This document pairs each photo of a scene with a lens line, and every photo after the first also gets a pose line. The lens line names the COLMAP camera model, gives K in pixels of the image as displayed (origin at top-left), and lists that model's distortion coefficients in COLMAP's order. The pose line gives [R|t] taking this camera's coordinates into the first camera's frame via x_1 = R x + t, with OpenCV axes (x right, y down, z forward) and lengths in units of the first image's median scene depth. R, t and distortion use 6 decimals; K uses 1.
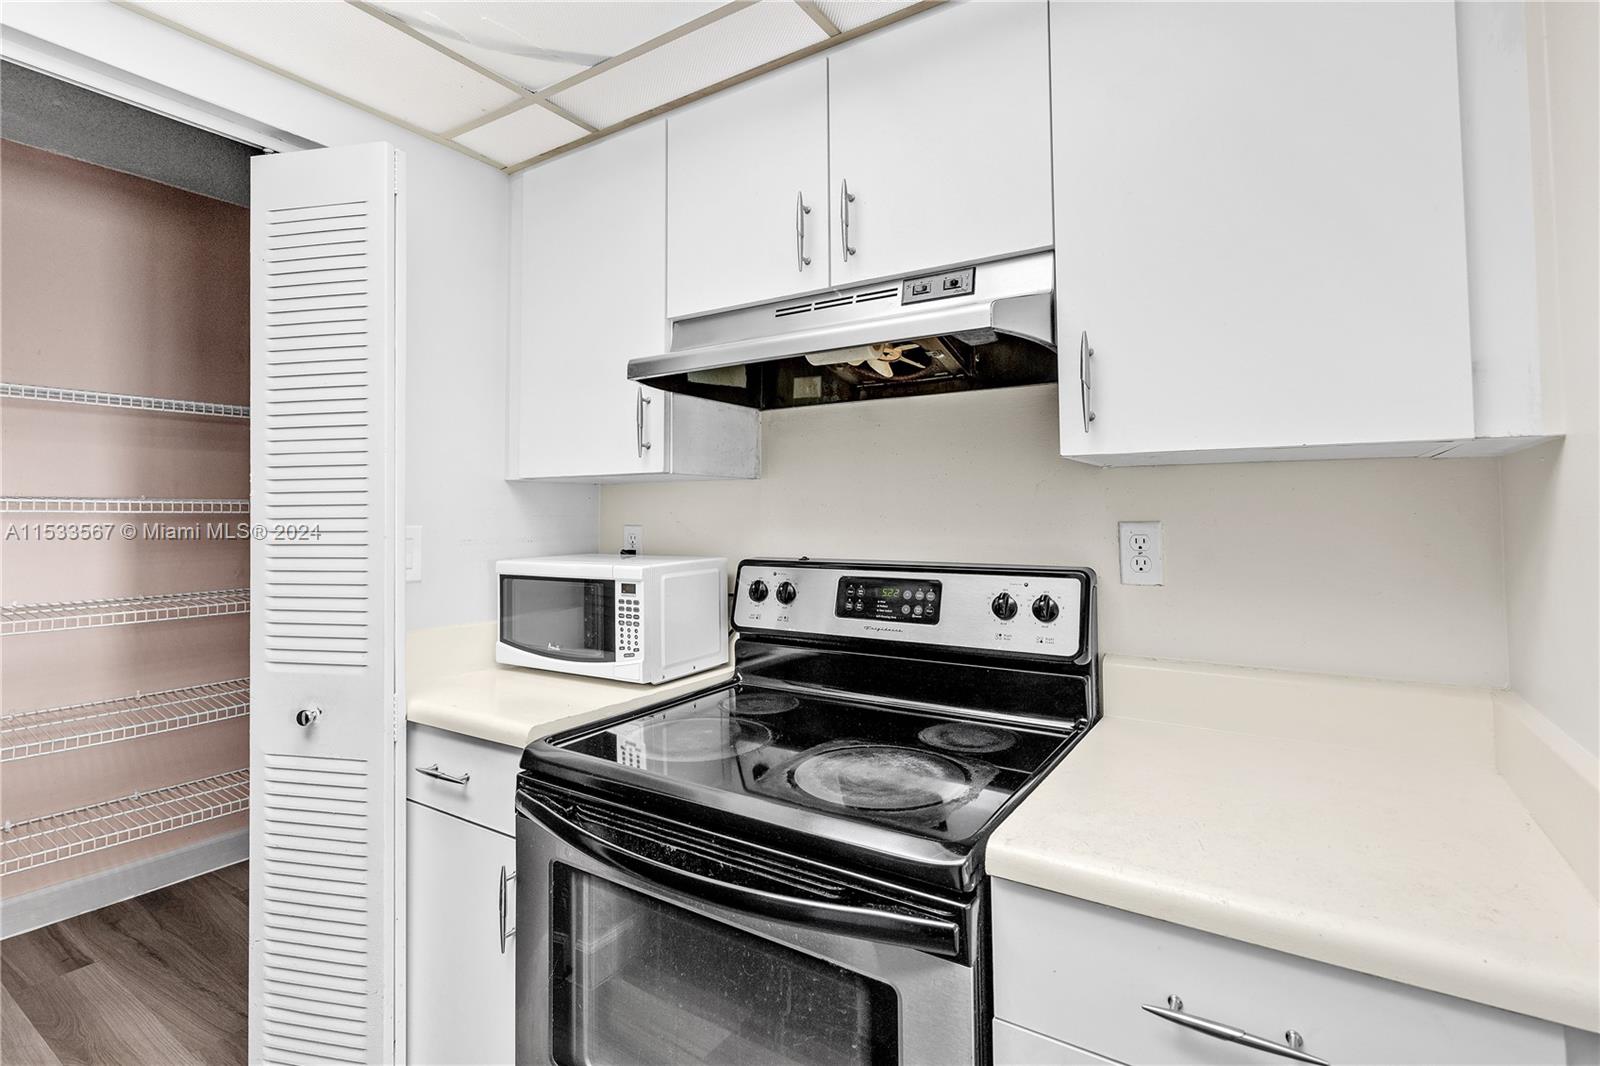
lens RADIAL K [[740.4, 0, 799.2], [0, 740.4, 477.0], [0, 0, 1]] dist [0.000660, 0.000345]
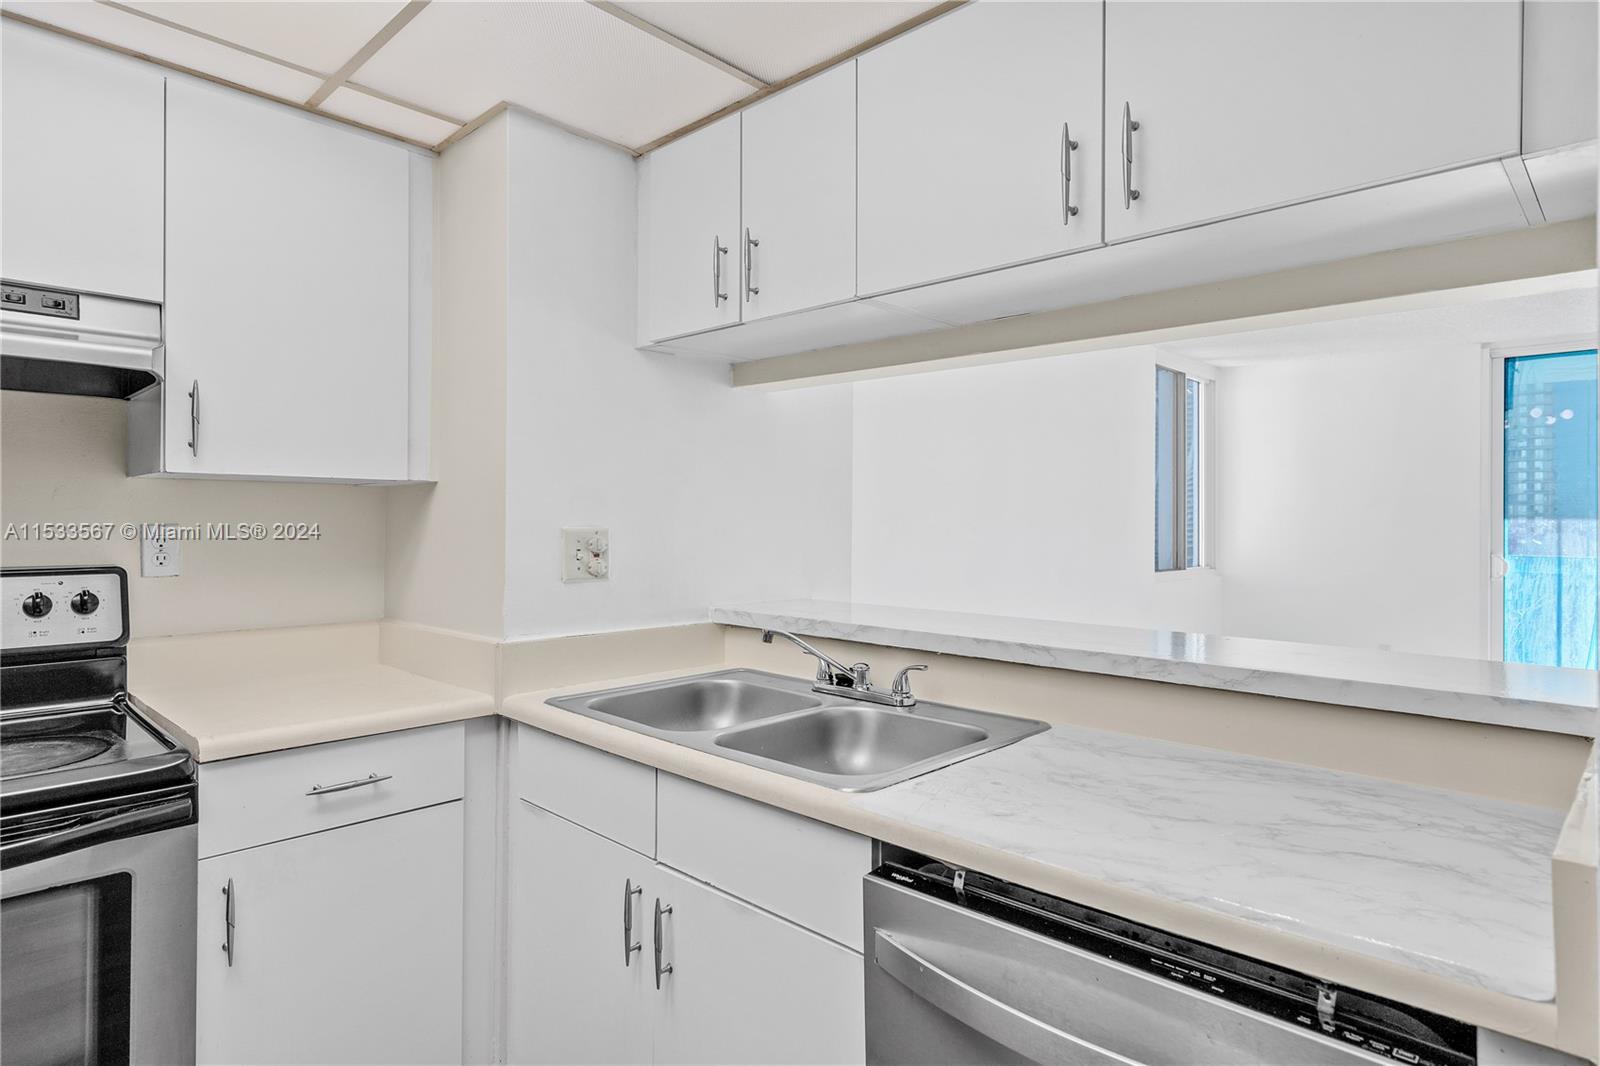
lens RADIAL K [[893.9, 0, 800.0], [0, 893.9, 533.0], [0, 0, 1]] dist [0.000958, 0.000422]
pose [[0.177156, -0.007490, 0.984154, -0.892820], [-0.054373, 0.998369, 0.017385, -0.008983], [-0.982680, -0.056591, 0.176460, -0.319420]]
